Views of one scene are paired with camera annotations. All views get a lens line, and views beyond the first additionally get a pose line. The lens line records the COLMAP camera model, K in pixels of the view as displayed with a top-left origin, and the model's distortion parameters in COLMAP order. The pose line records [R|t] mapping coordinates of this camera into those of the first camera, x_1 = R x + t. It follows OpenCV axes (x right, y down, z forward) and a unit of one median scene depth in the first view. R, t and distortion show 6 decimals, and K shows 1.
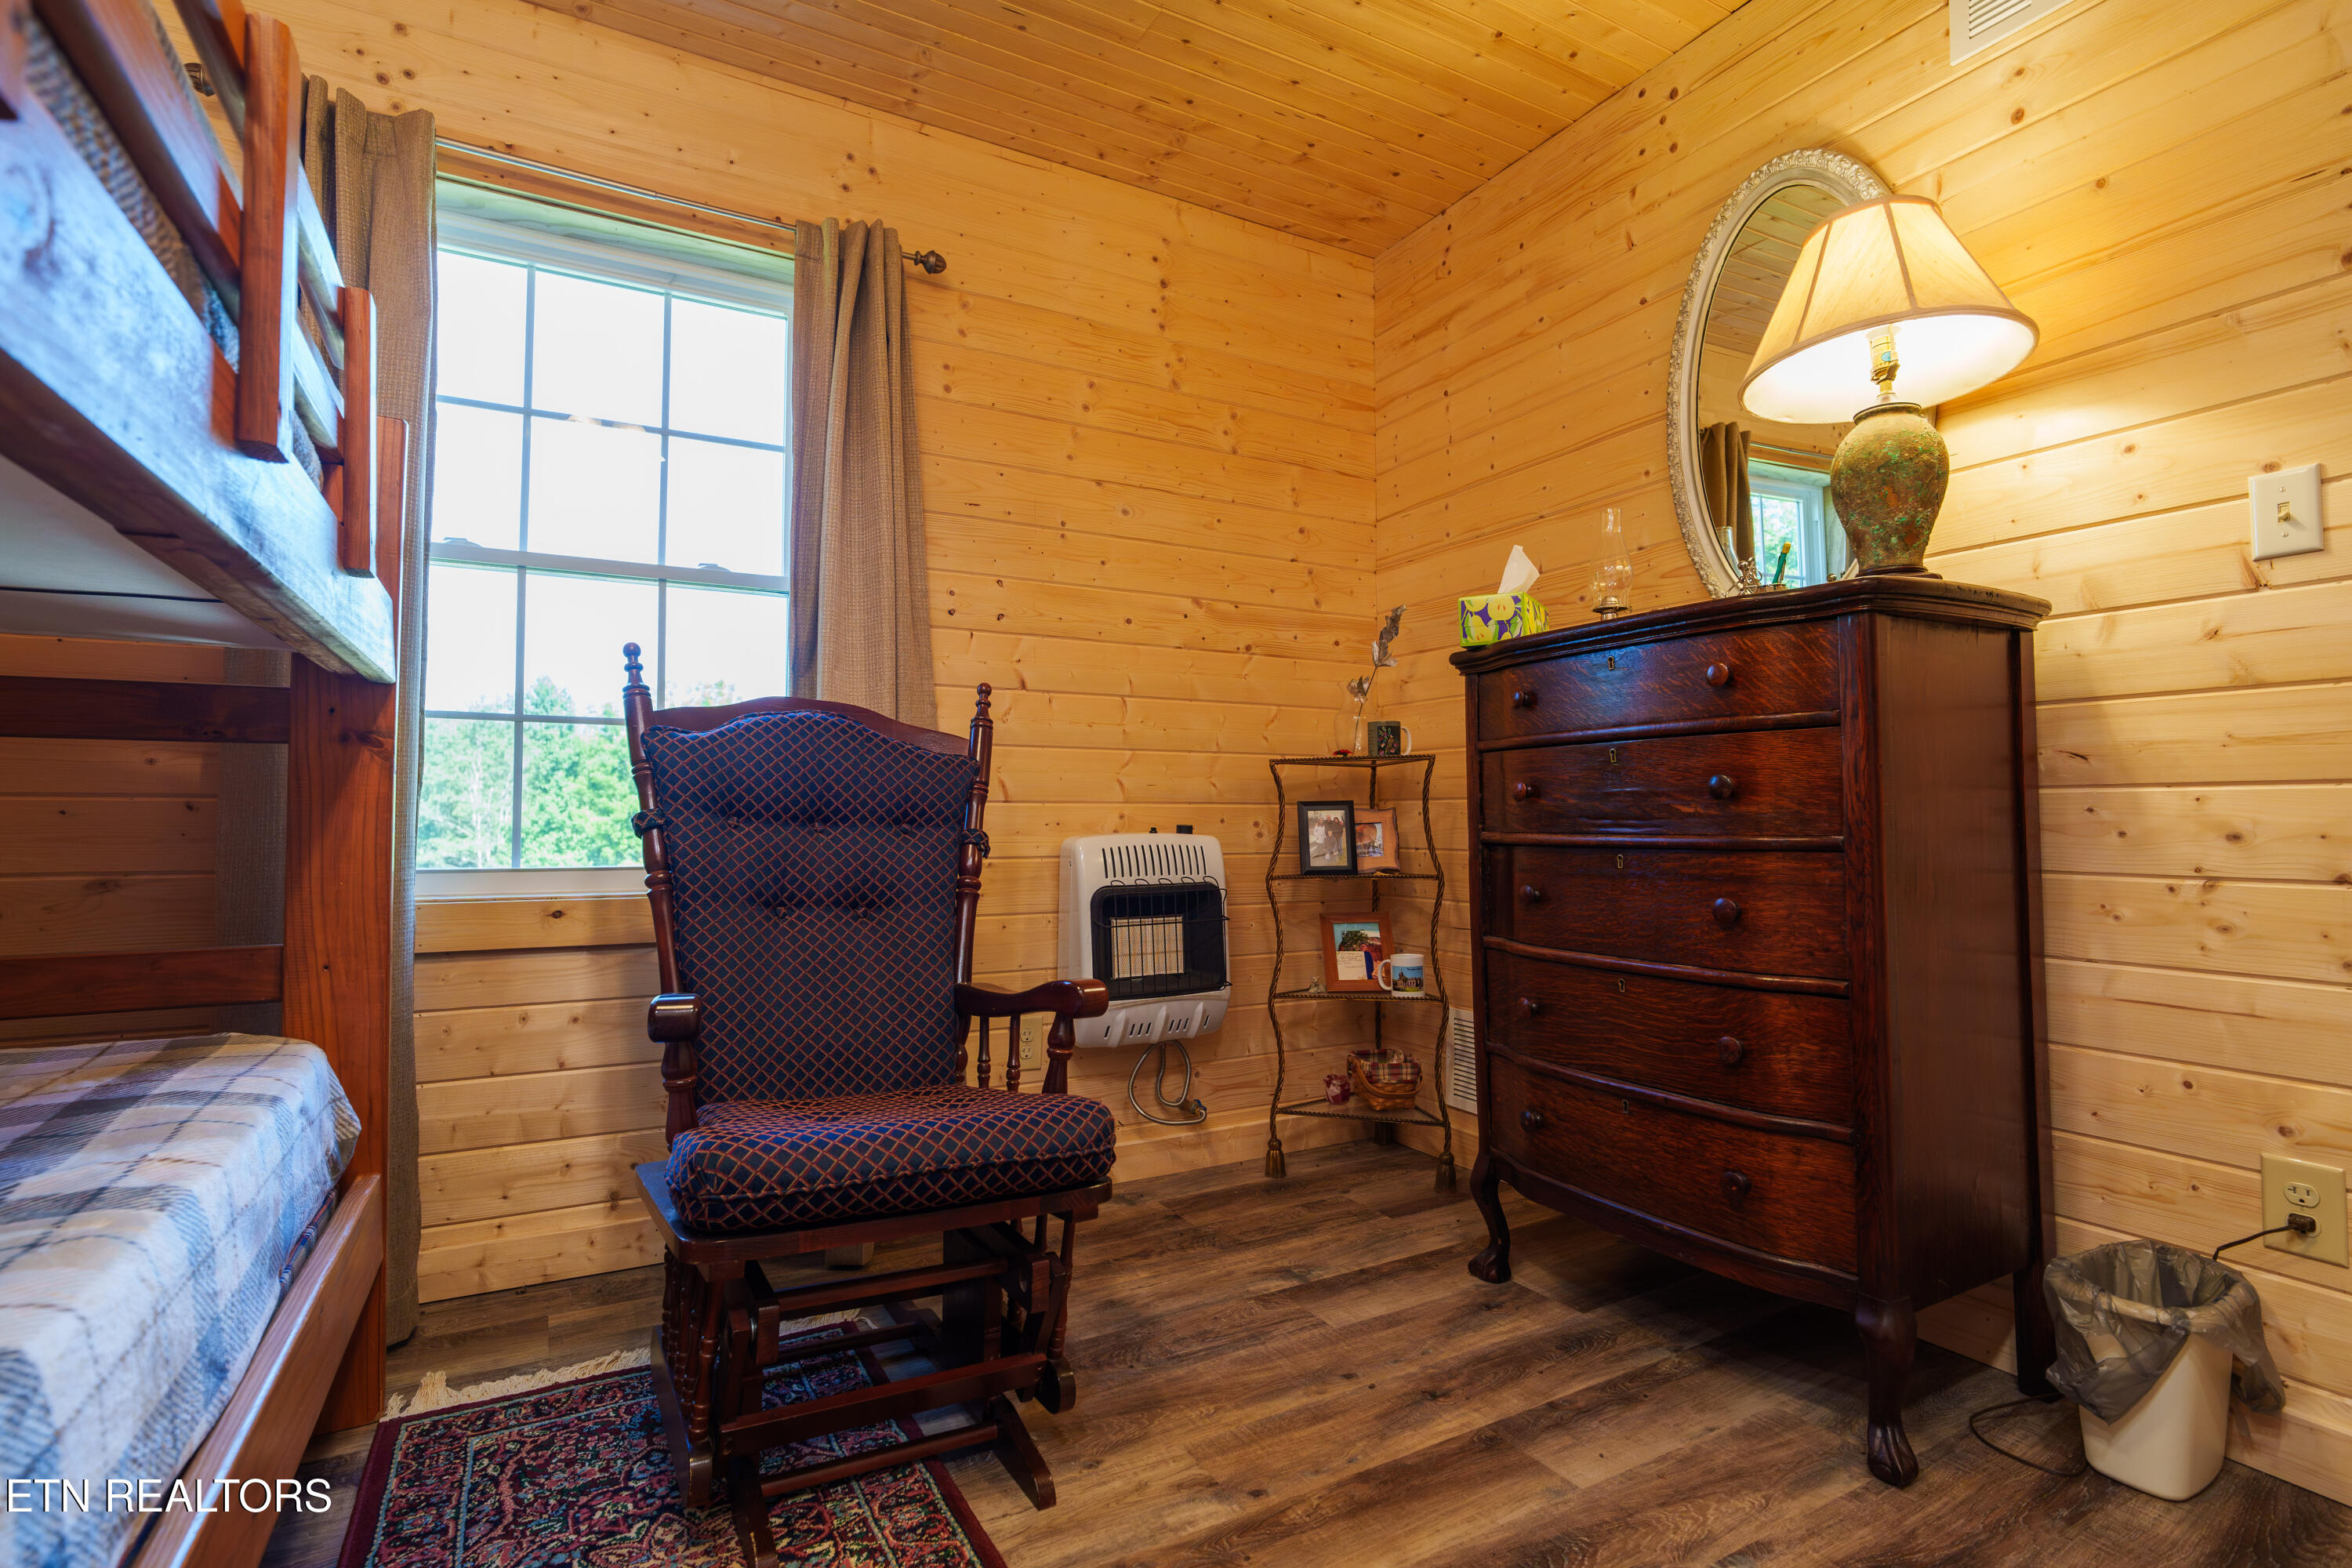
lens RADIAL K [[1130.2, 0, 1176.0], [0, 1130.2, 784.0], [0, 0, 1]] dist [-0.019737, 0.009576]
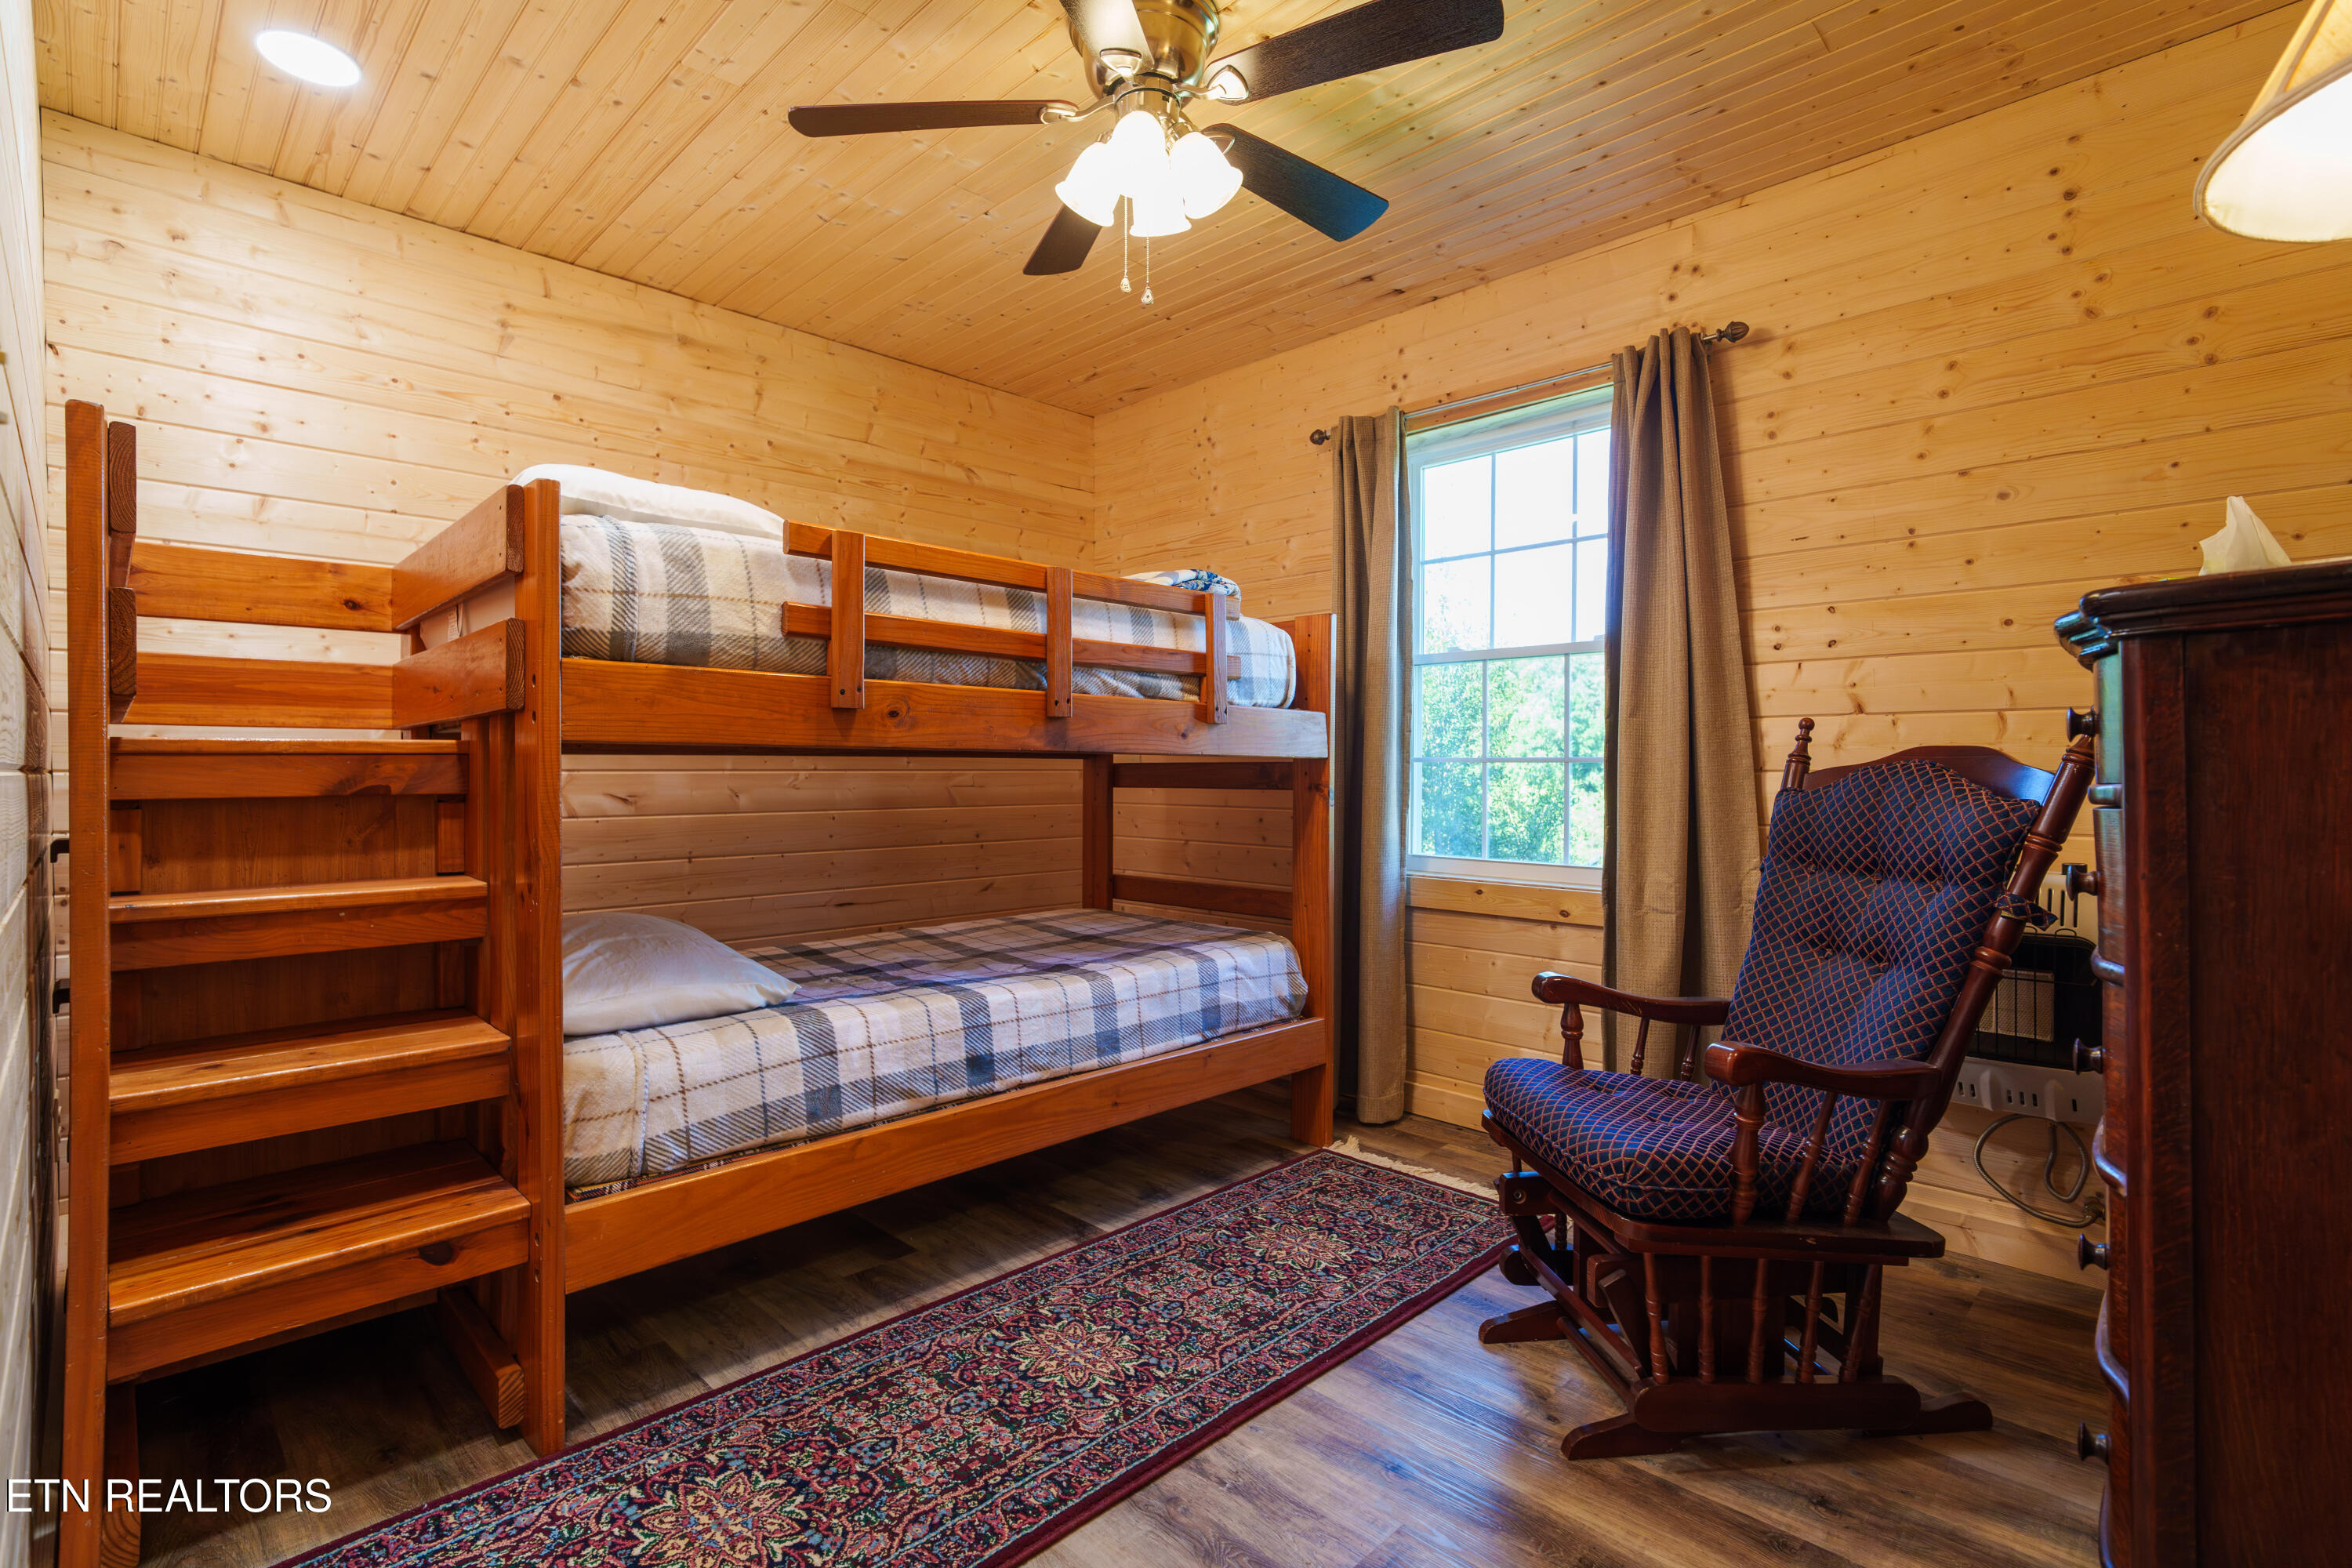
lens RADIAL K [[1130.2, 0, 1176.0], [0, 1130.2, 784.0], [0, 0, 1]] dist [-0.019737, 0.009576]
pose [[0.260019, 0.011820, -0.965531, 0.722196], [0.022825, 0.999570, 0.018384, -0.059766], [0.965334, -0.026819, 0.259638, 0.190006]]
